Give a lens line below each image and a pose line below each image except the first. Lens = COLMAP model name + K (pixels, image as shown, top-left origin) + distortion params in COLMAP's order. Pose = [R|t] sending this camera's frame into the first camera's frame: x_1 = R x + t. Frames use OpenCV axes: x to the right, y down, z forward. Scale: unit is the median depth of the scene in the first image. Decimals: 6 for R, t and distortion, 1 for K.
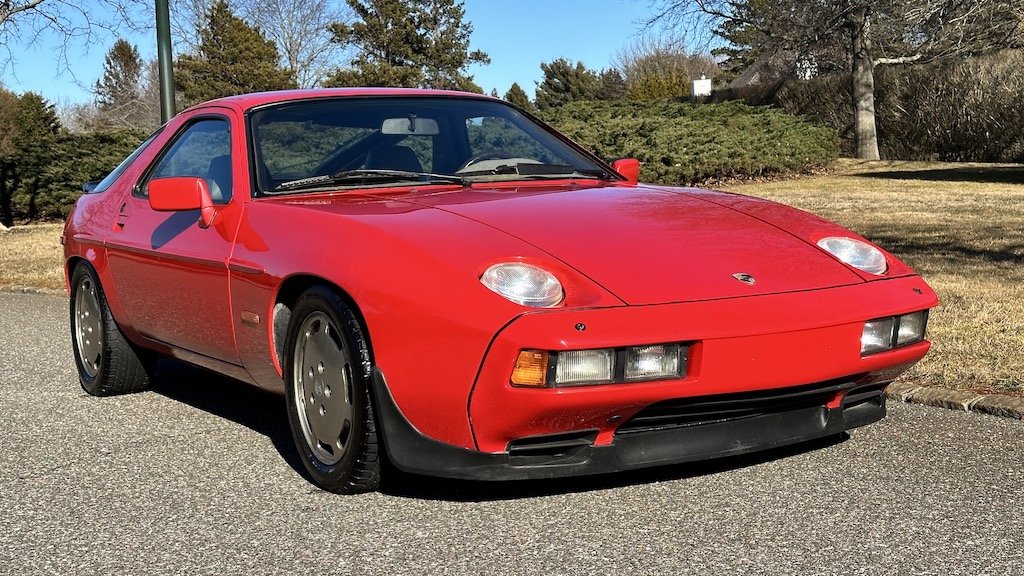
lens RADIAL K [[1421.4, 0, 504.7], [0, 1421.4, 283.8], [0, 0, 1]] dist [0.144770, 0.000000]
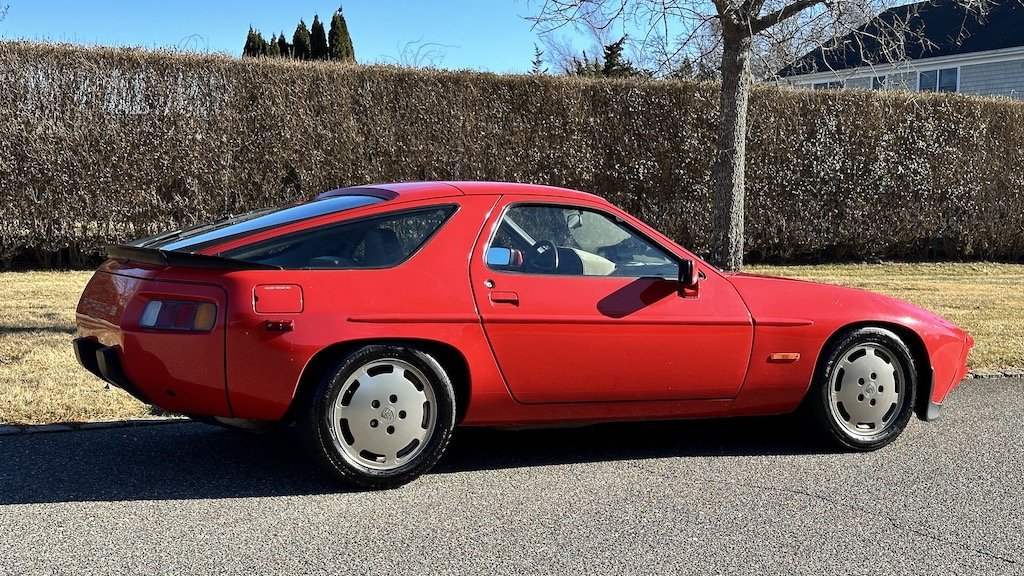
lens RADIAL K [[1421.4, 0, 510.4], [0, 1421.4, 283.6], [0, 0, 1]] dist [0.144770, 0.000000]
pose [[0.049514, -0.003043, 0.998769, -1.479852], [0.059496, 0.998229, 0.000092, -0.060755], [-0.997000, 0.059418, 0.049607, 1.080175]]
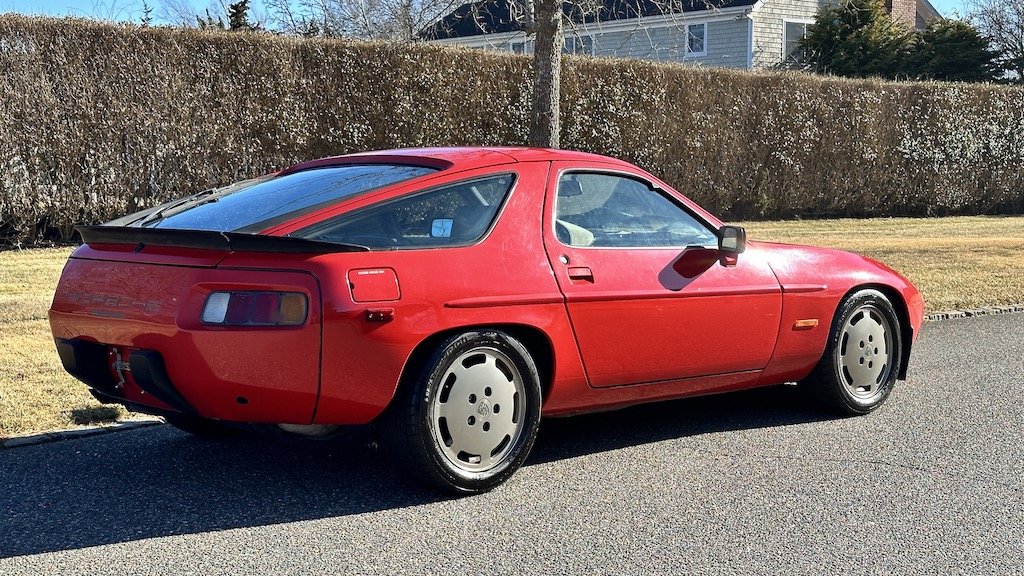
lens RADIAL K [[1421.4, 0, 519.7], [0, 1421.4, 274.5], [0, 0, 1]] dist [0.144770, 0.000000]
pose [[-0.233879, -0.018591, 0.972088, -1.340372], [0.087379, 0.995369, 0.040059, -0.095918], [-0.968331, 0.094309, -0.231171, 1.437186]]
